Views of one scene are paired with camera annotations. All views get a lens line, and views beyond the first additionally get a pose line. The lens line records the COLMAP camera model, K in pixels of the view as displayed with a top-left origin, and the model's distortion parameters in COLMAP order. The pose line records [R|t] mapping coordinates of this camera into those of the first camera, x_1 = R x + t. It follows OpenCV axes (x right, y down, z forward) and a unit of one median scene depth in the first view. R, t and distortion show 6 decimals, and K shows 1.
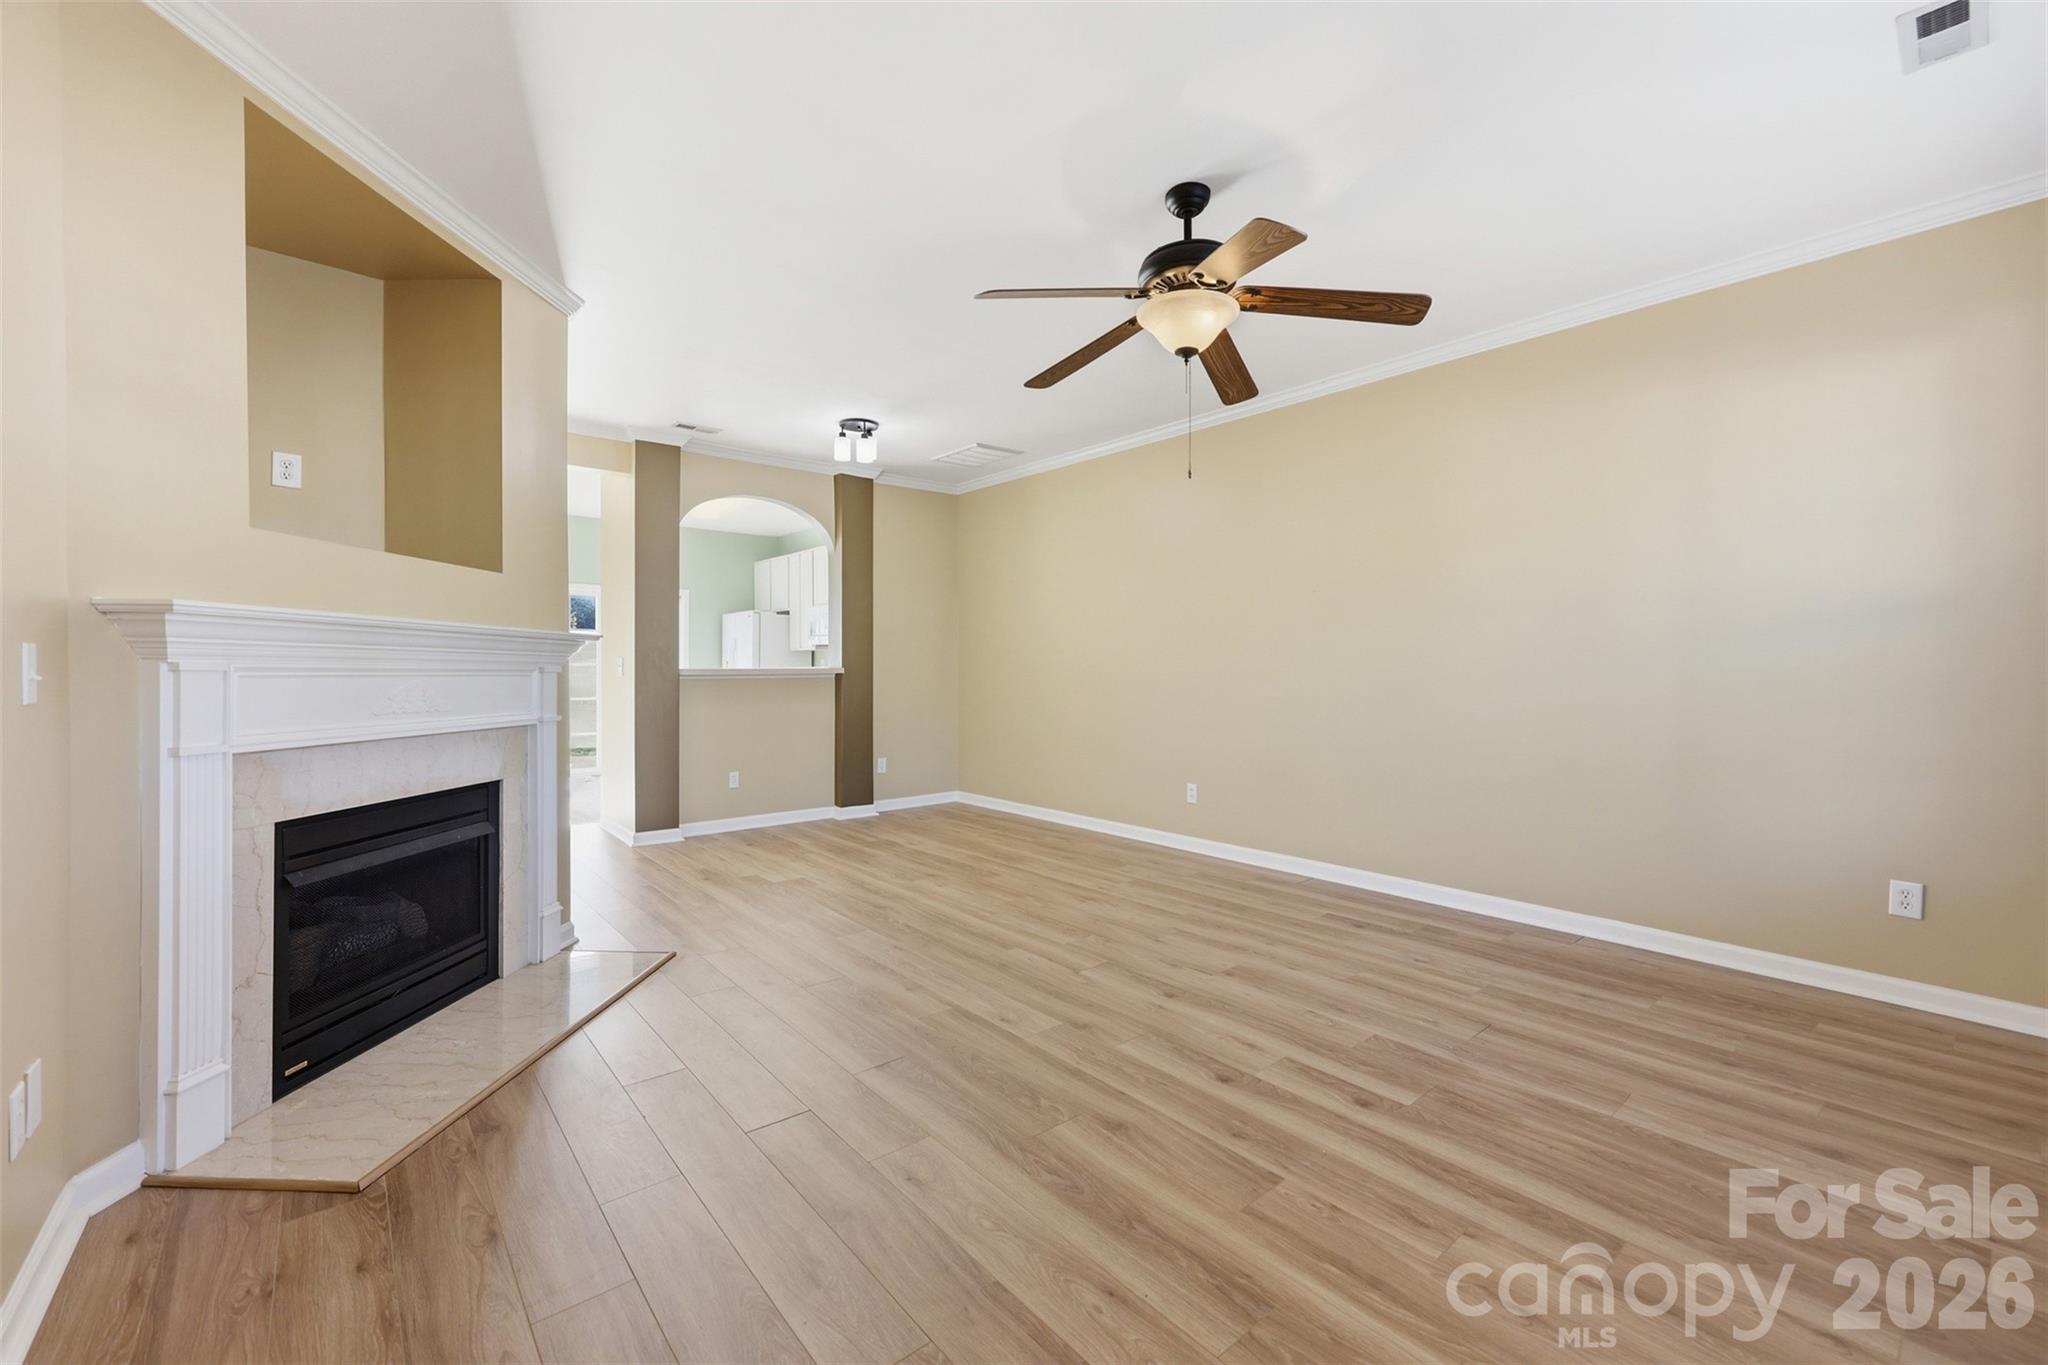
lens RADIAL K [[833.0, 0, 1027.5], [0, 833.0, 680.5], [0, 0, 1]] dist [-0.000425, -0.000070]
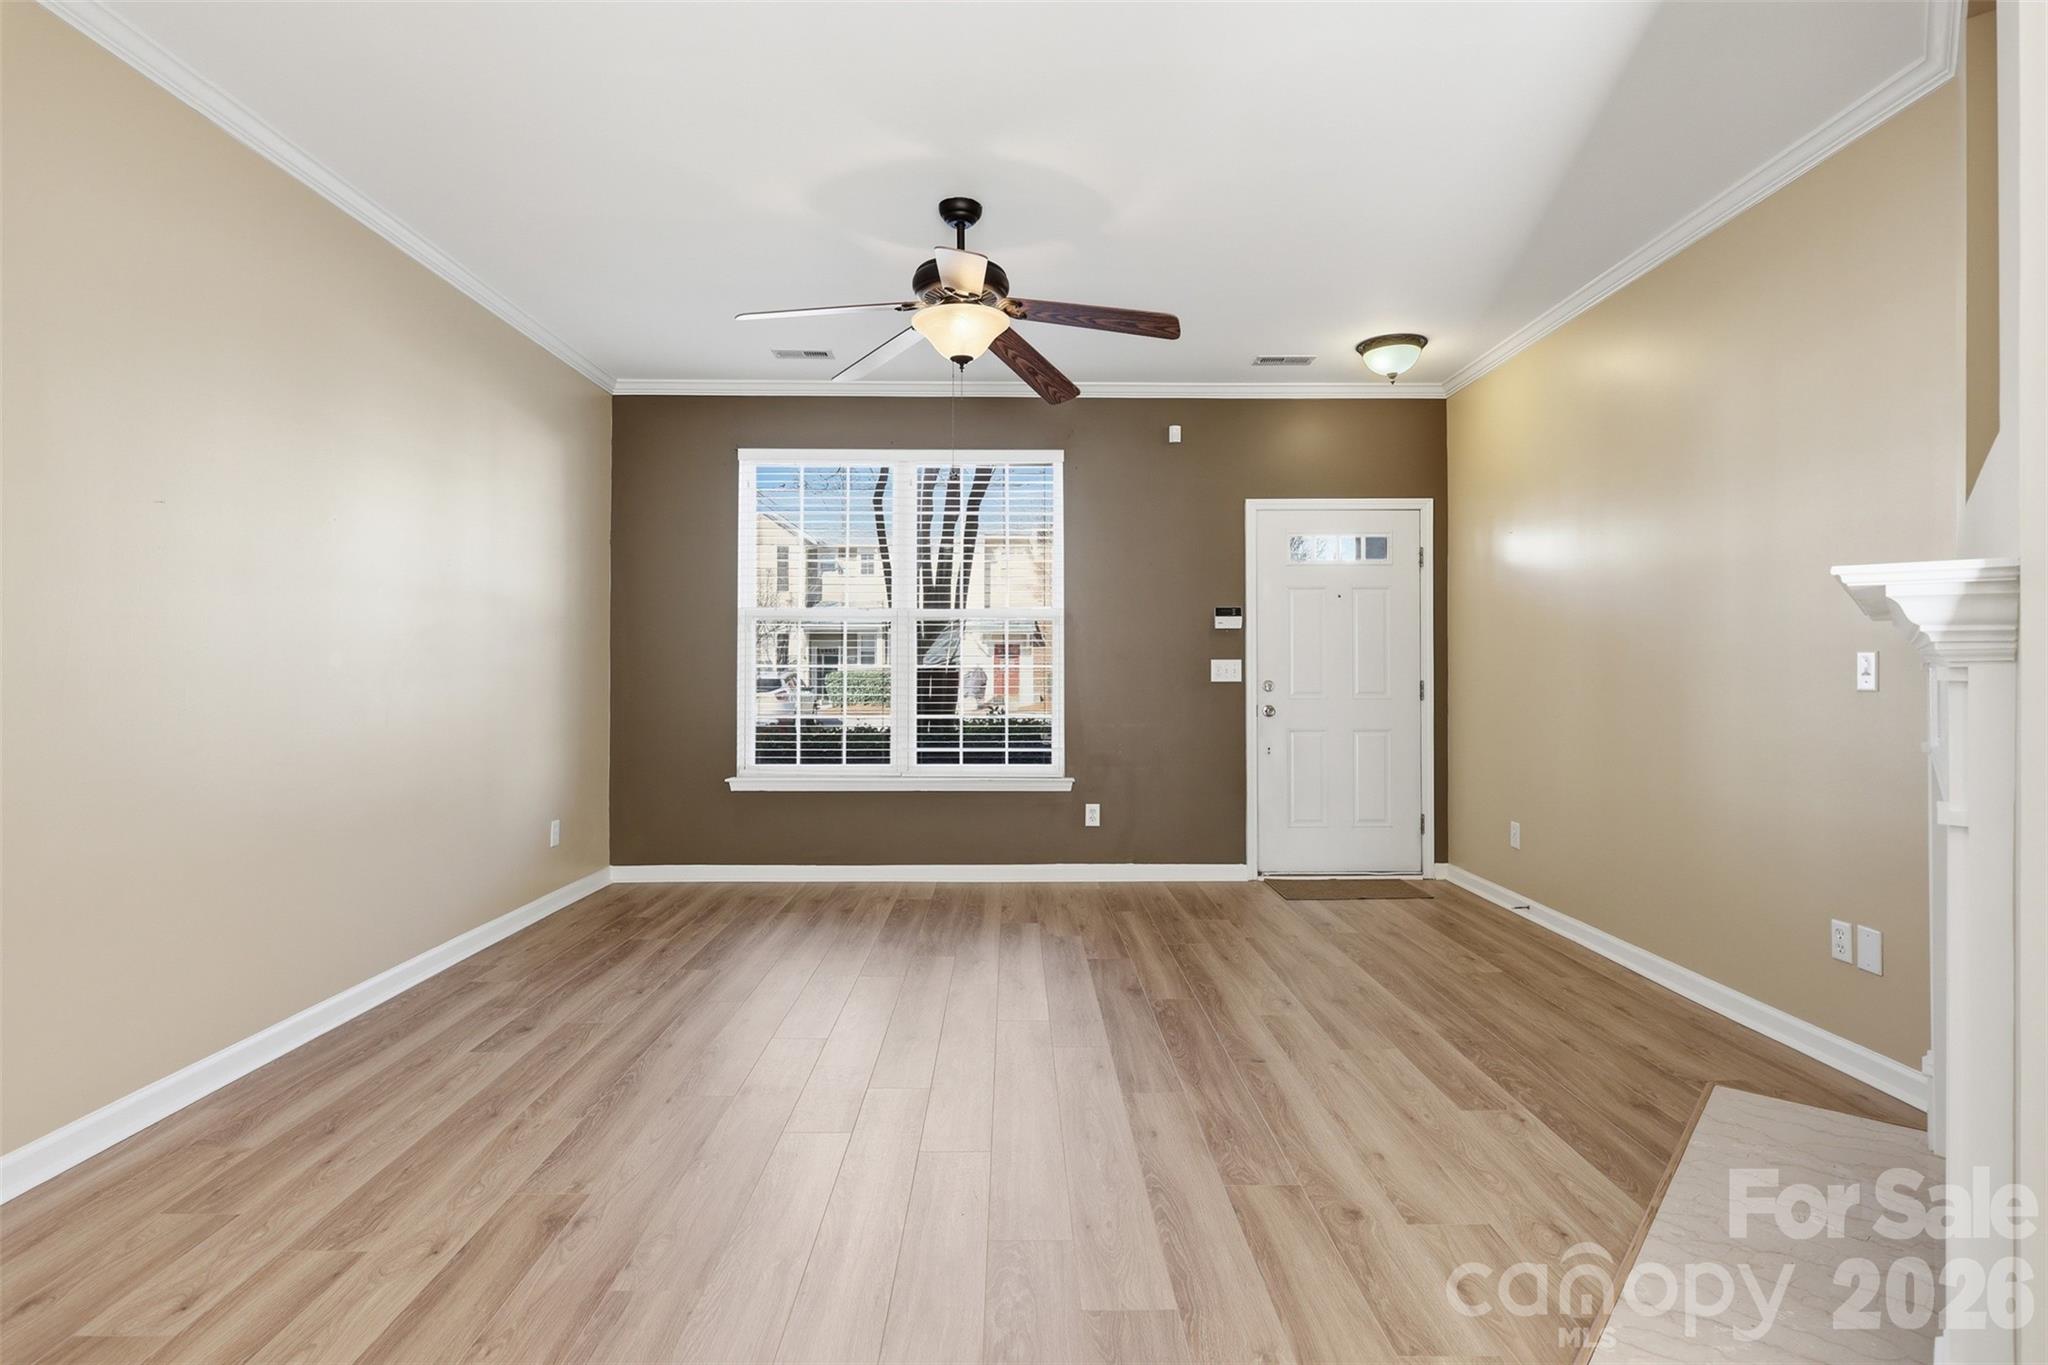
lens RADIAL K [[994.3, 0, 1035.0], [0, 994.3, 663.7], [0, 0, 1]] dist [-0.000080, -0.000044]
pose [[-0.777122, 0.000763, 0.629350, -0.574943], [0.007566, 0.999938, 0.008131, -0.024254], [-0.629305, 0.011081, -0.777080, 1.675435]]
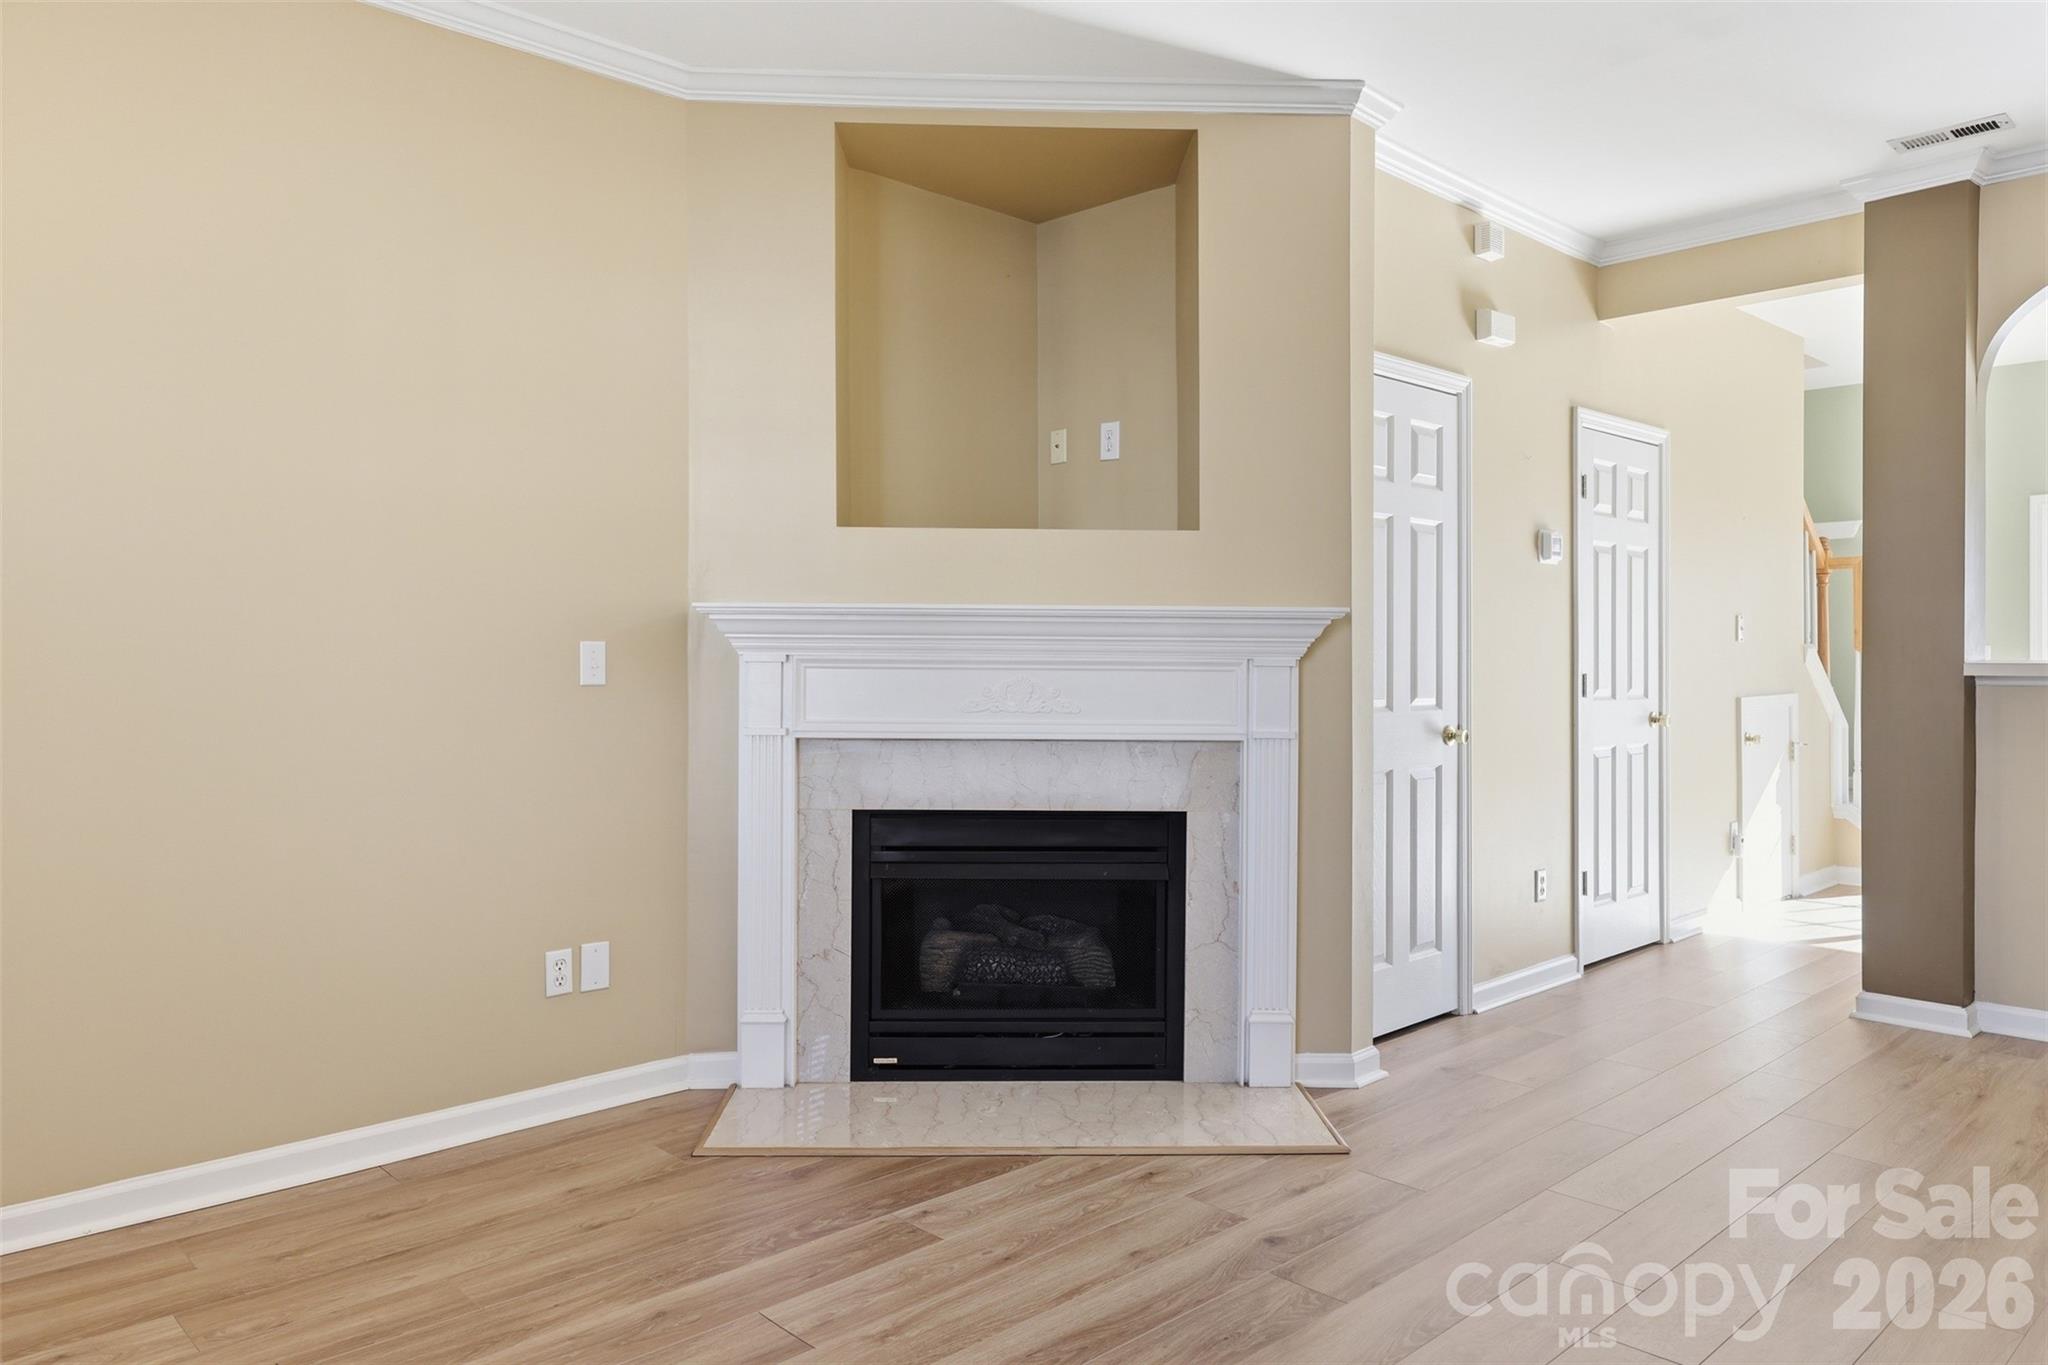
lens RADIAL K [[1375.9, 0, 1024.0], [0, 1375.9, 682.5], [0, 0, 1]] dist [0.000025, -0.000425]
pose [[0.053719, 0.011590, -0.998489, 0.569253], [-0.014897, 0.999831, 0.010804, -0.005771], [0.998445, 0.014294, 0.053883, 0.789104]]
